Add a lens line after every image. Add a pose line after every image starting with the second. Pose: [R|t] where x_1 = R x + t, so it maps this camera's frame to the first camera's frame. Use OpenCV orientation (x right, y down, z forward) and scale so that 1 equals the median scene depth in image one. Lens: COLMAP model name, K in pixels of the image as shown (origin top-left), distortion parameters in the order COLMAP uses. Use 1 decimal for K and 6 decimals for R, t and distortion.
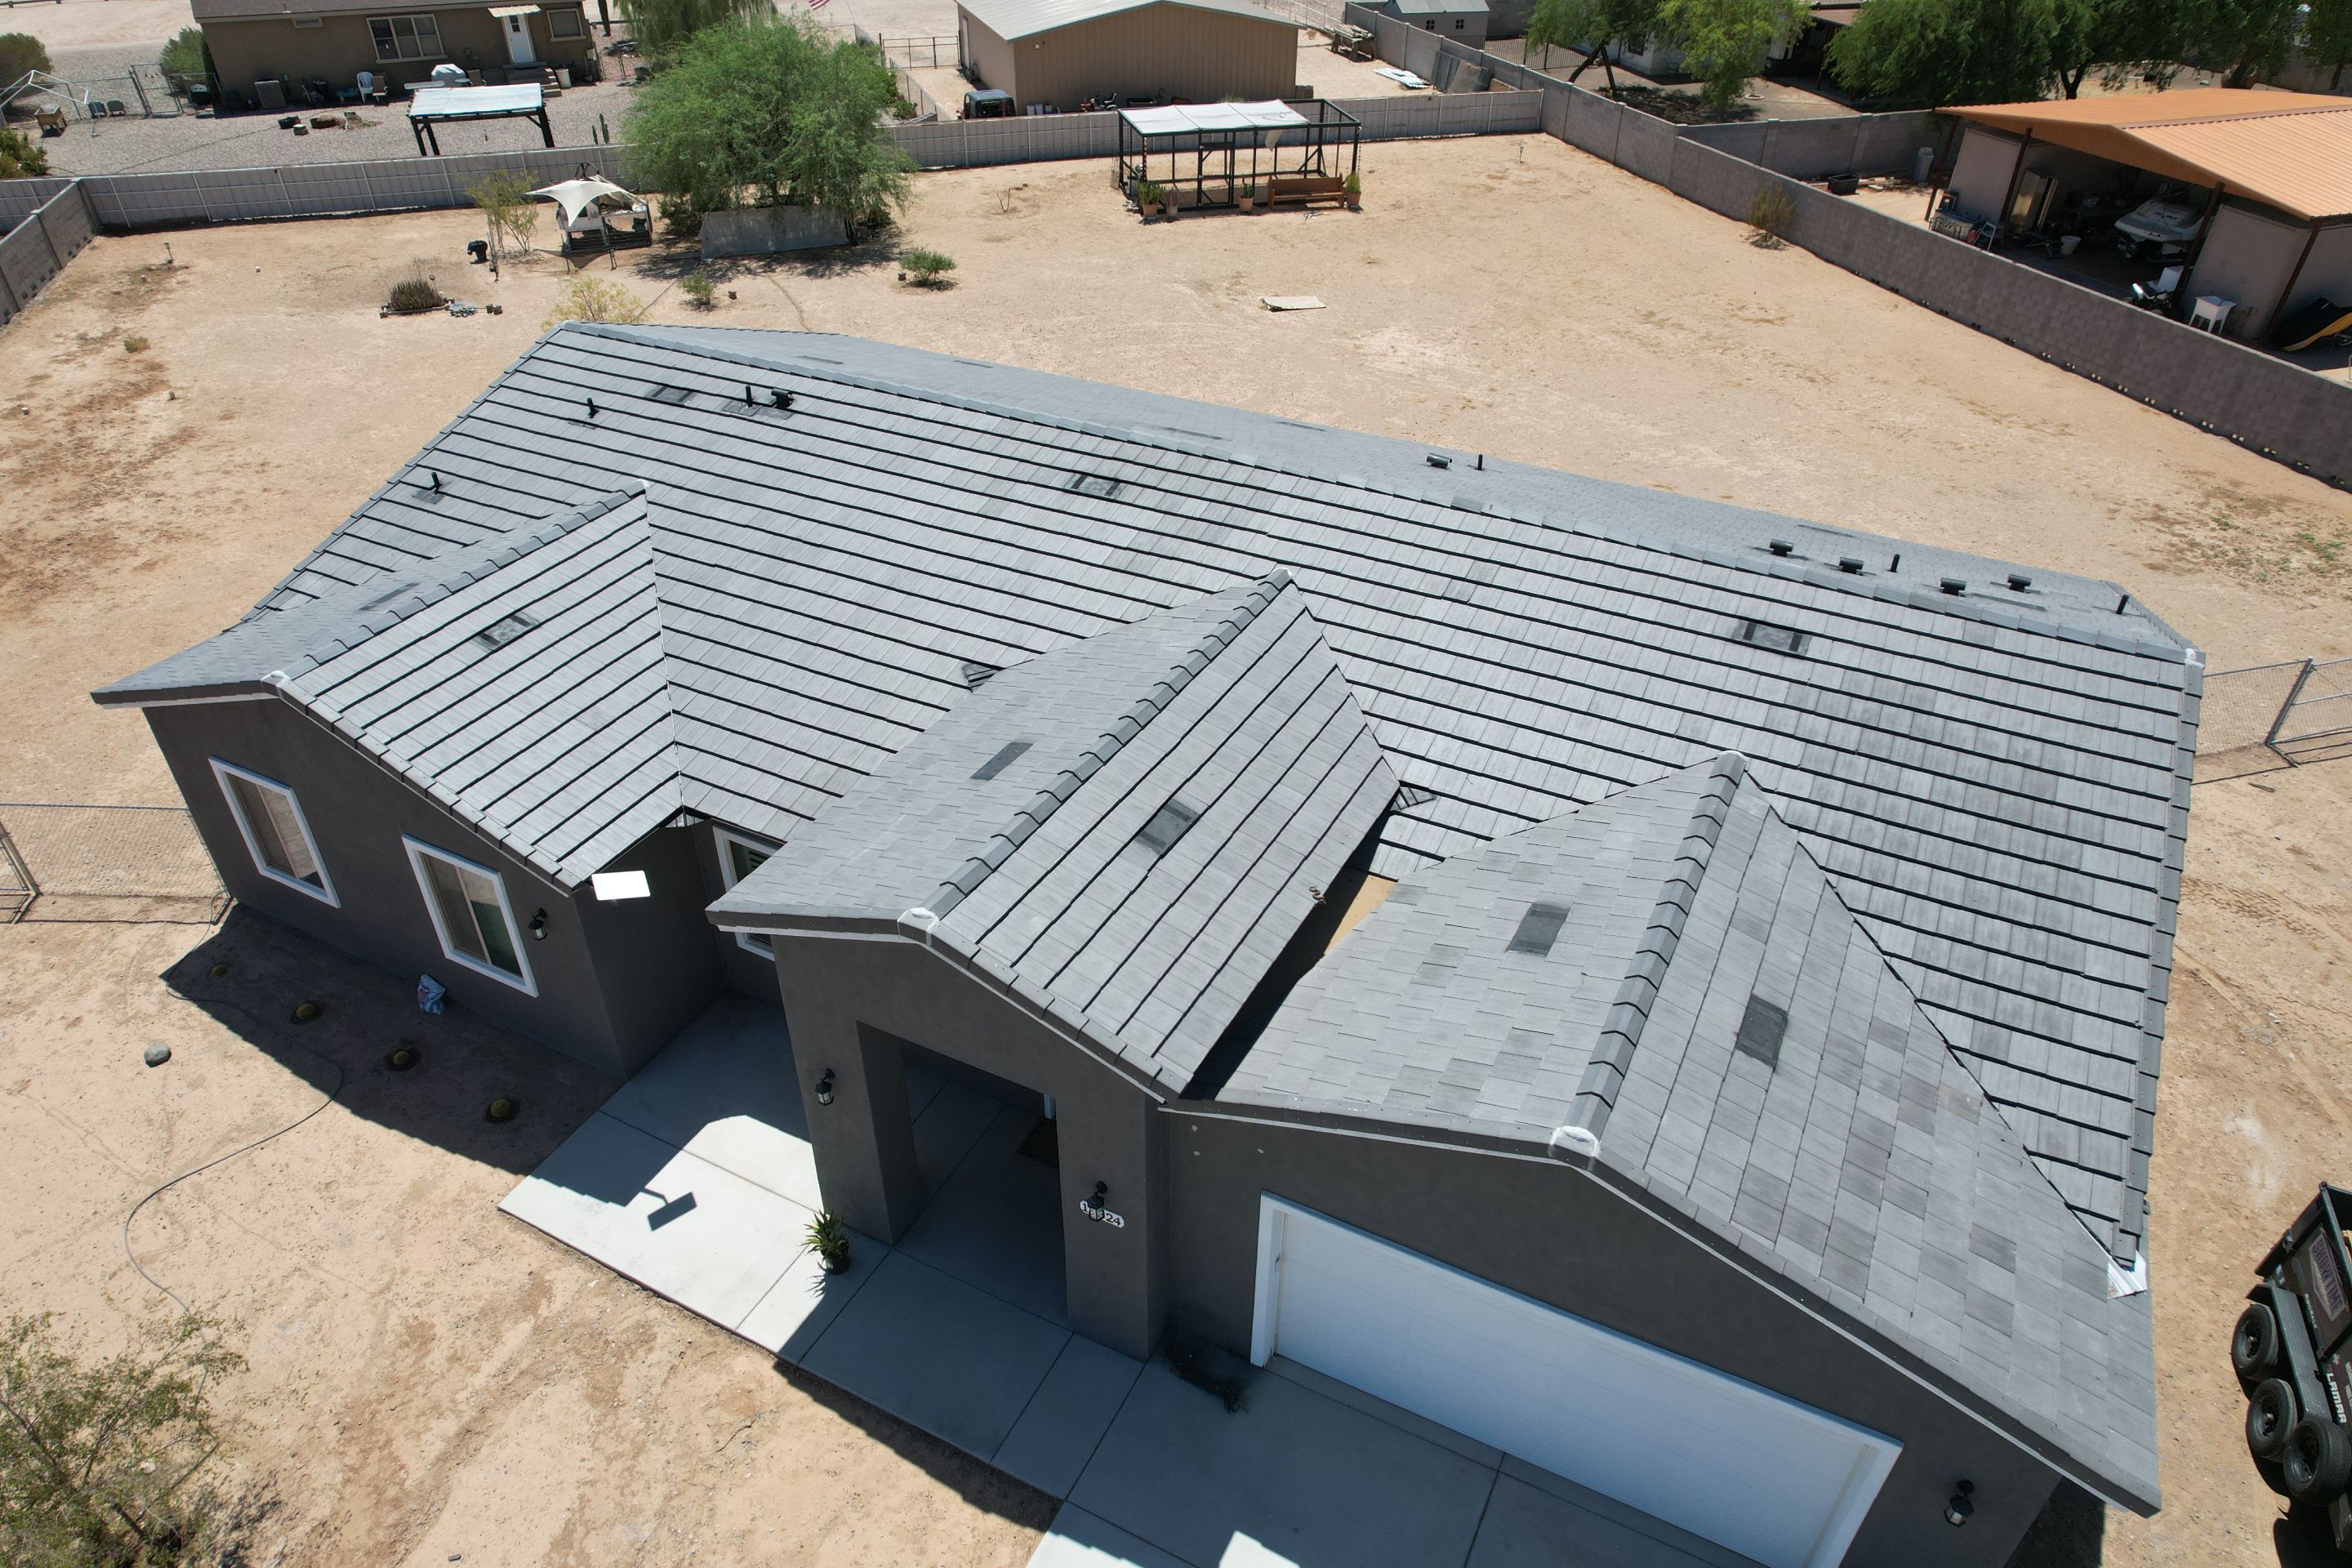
lens RADIAL K [[1510.3, 0, 1169.4], [0, 1510.3, 792.8], [0, 0, 1]] dist [-0.089641, 0.083601]
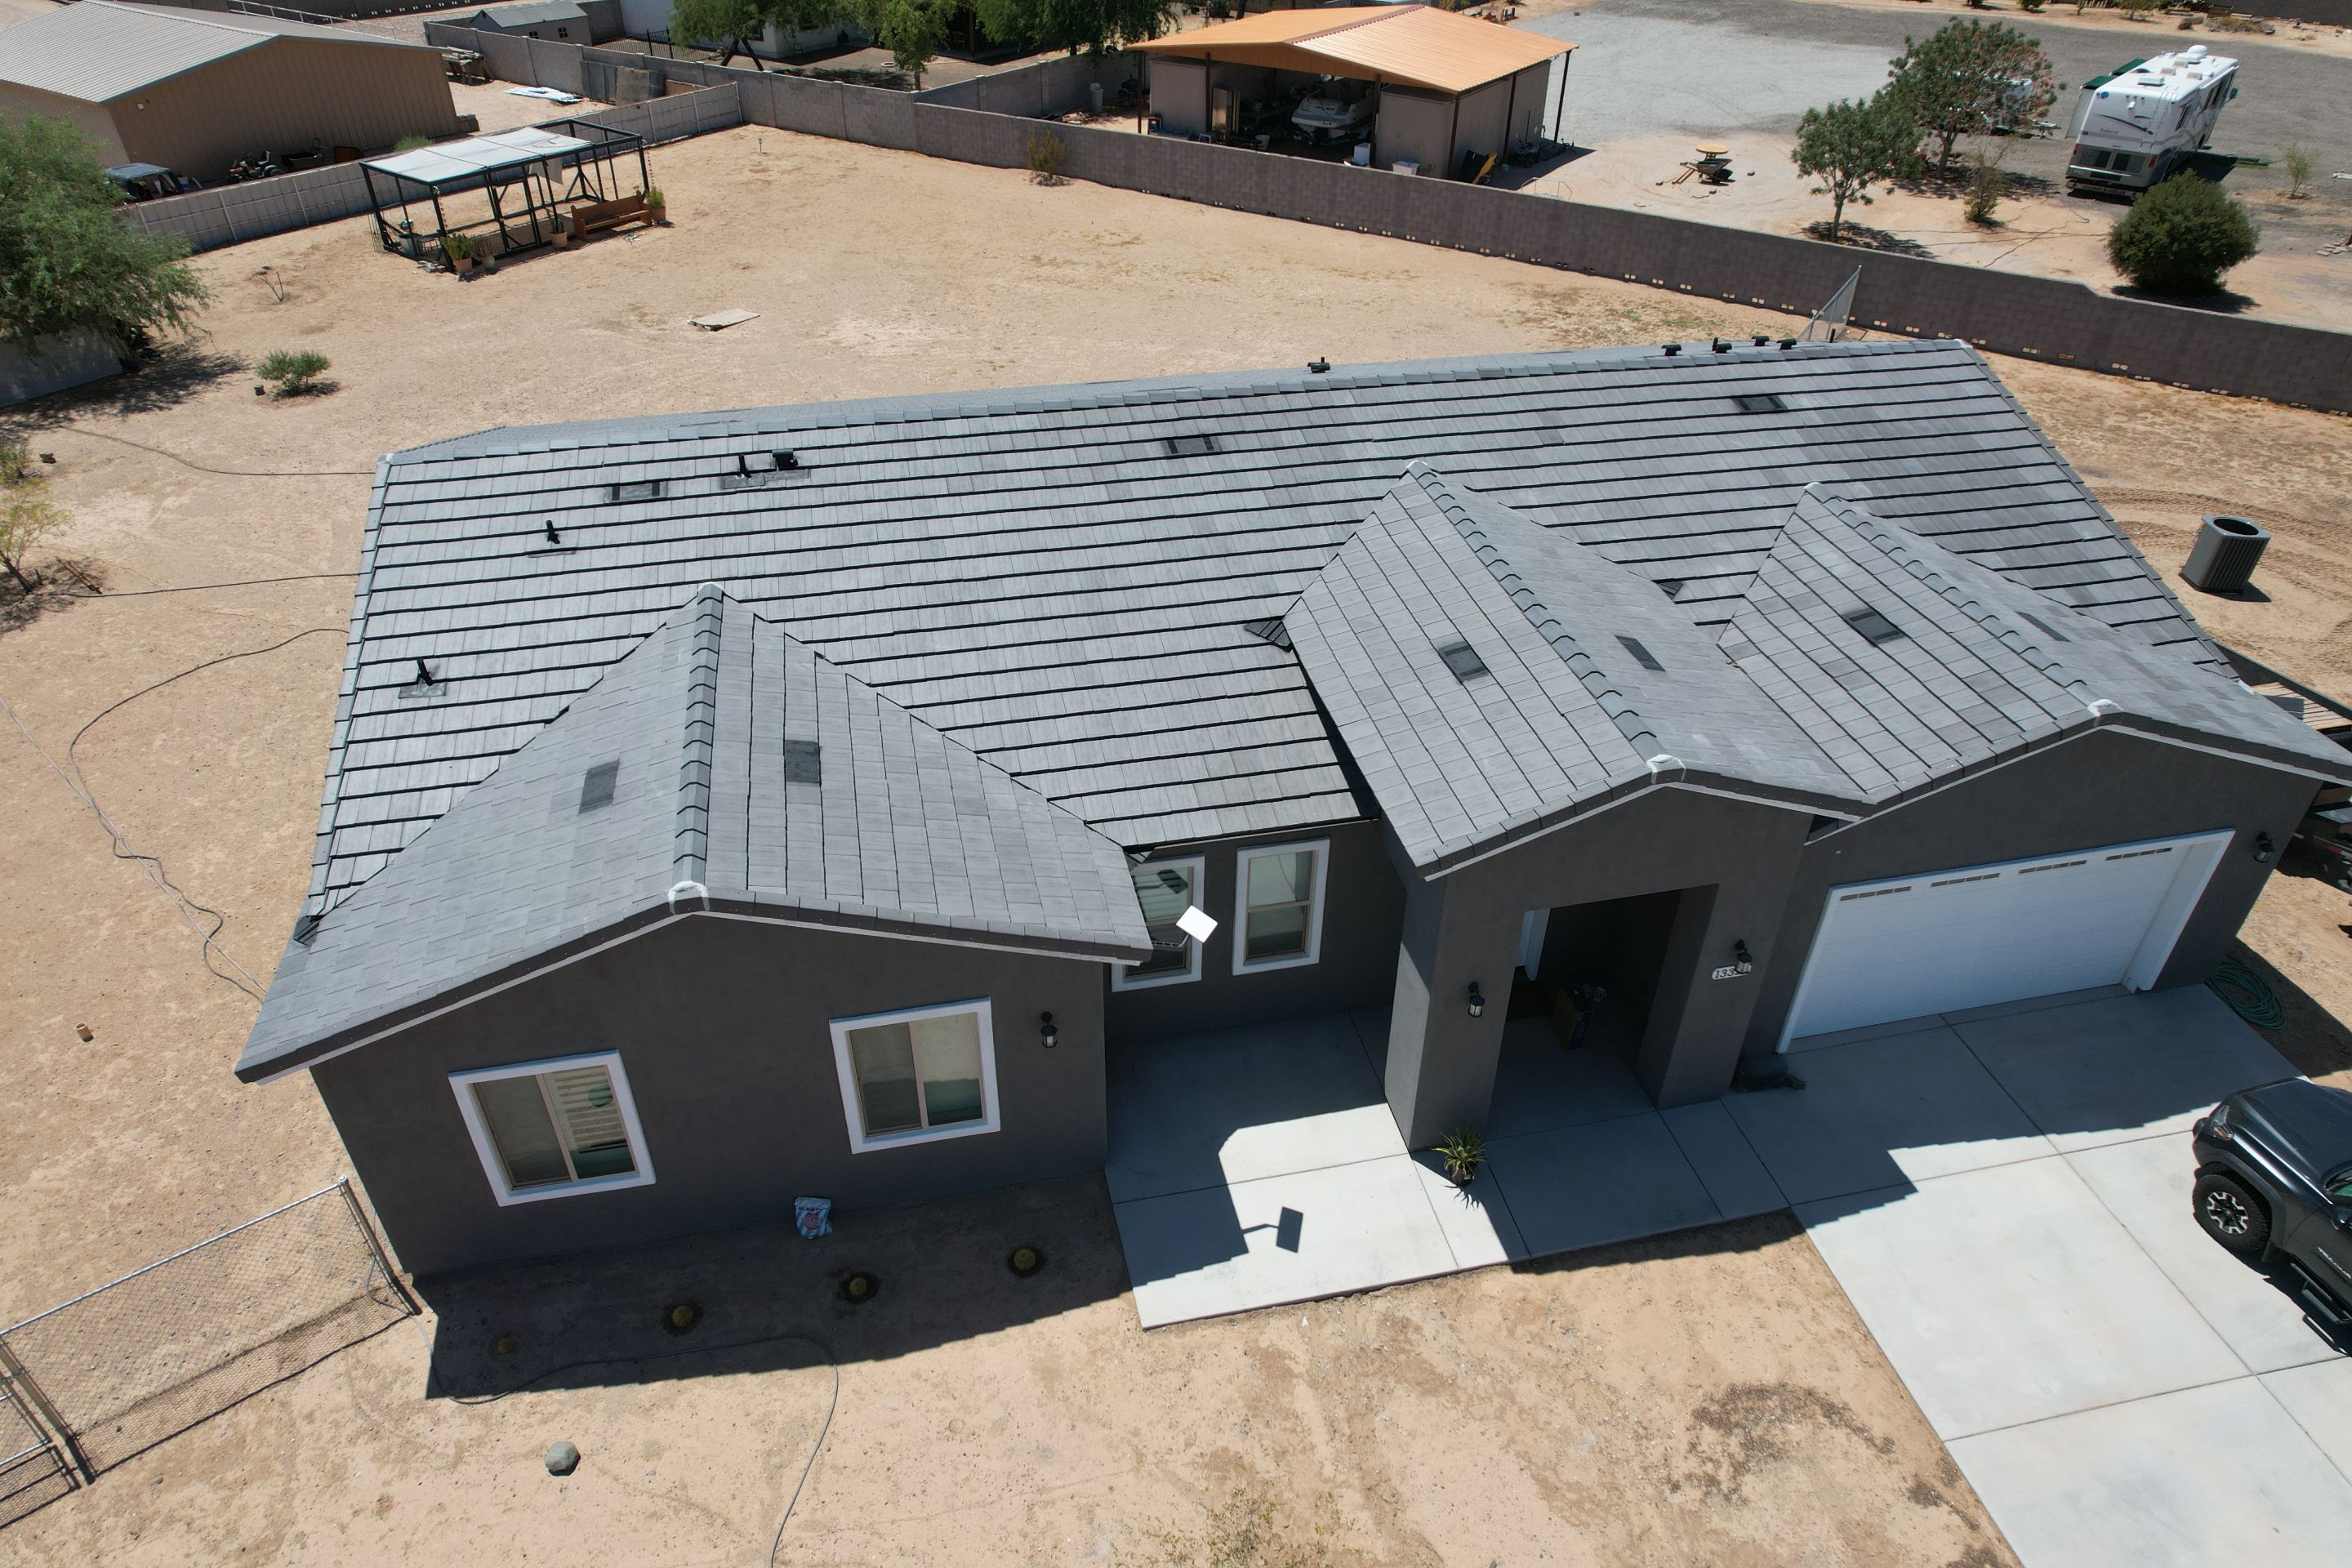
lens RADIAL K [[1504.2, 0, 1169.2], [0, 1504.2, 793.5], [0, 0, 1]] dist [-0.084108, 0.080444]
pose [[0.773298, -0.368077, 0.516265, -0.401691], [0.366167, 0.923989, 0.110297, -0.060123], [-0.517621, 0.103747, 0.849297, 0.092375]]
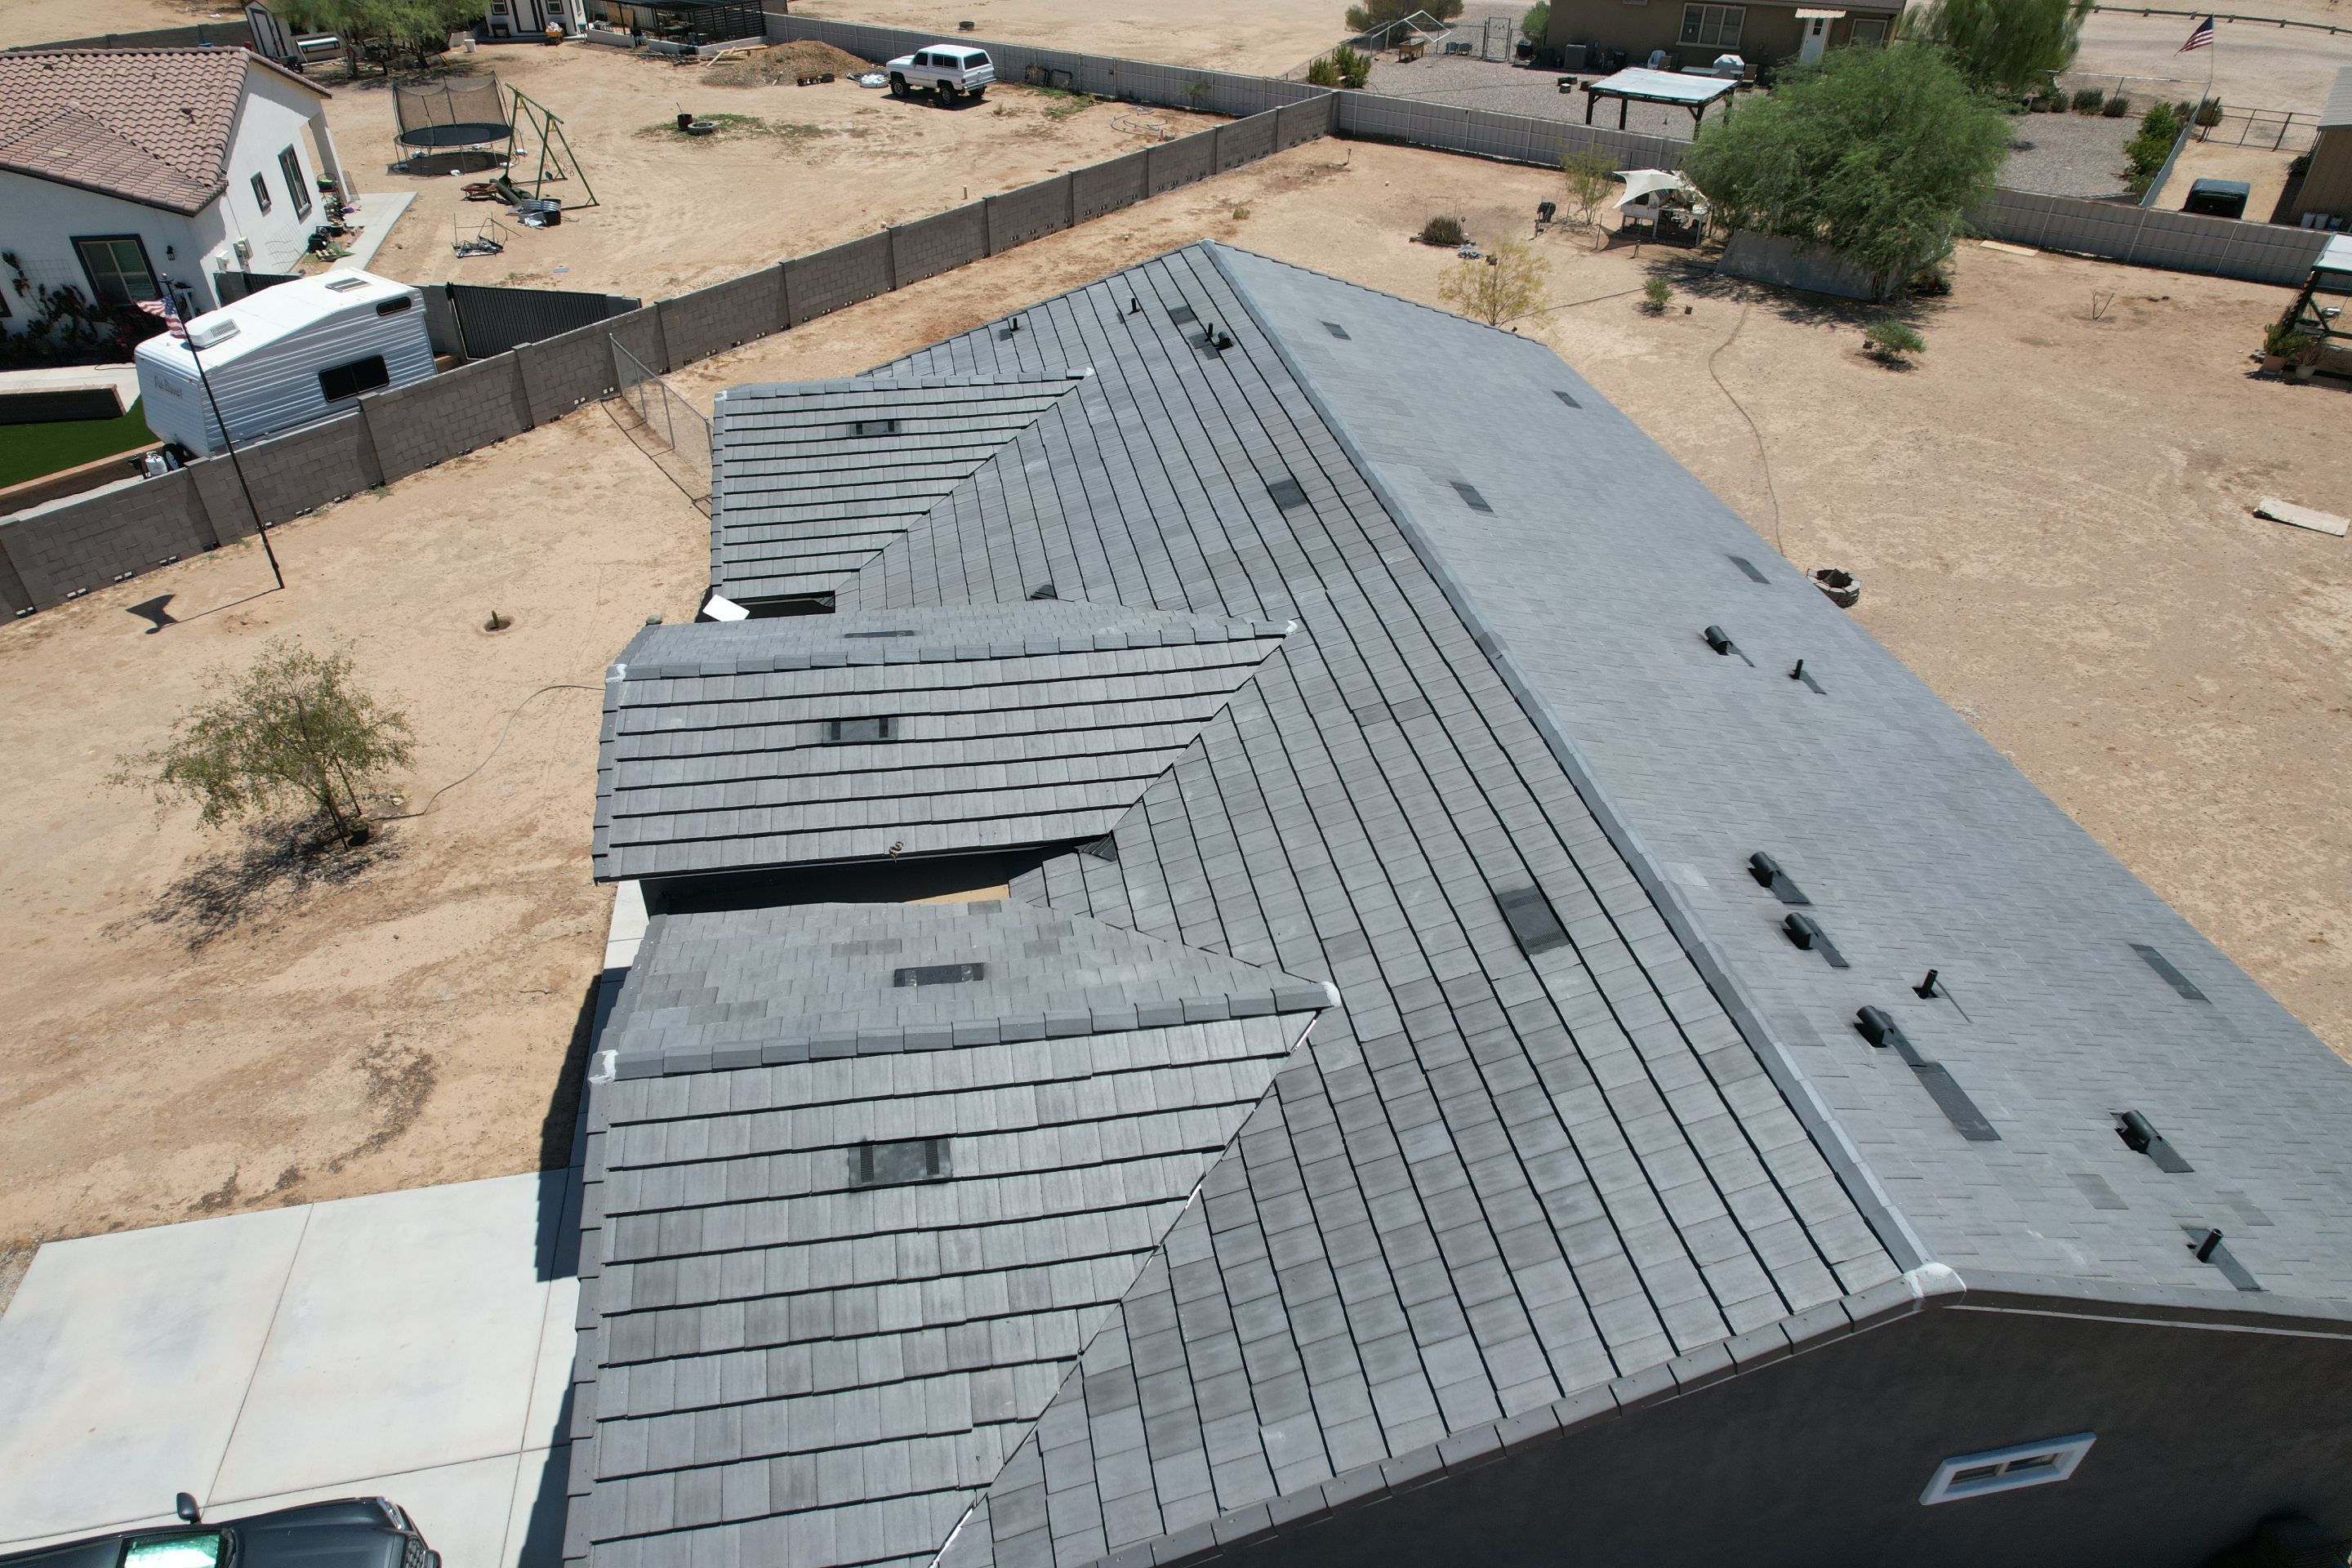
lens RADIAL K [[1510.3, 0, 1169.4], [0, 1510.3, 792.8], [0, 0, 1]] dist [-0.089641, 0.083601]
pose [[0.604823, 0.464398, -0.646934, 0.374816], [-0.466100, 0.865118, 0.185260, -0.106755], [0.645709, 0.189486, 0.739700, 0.150121]]
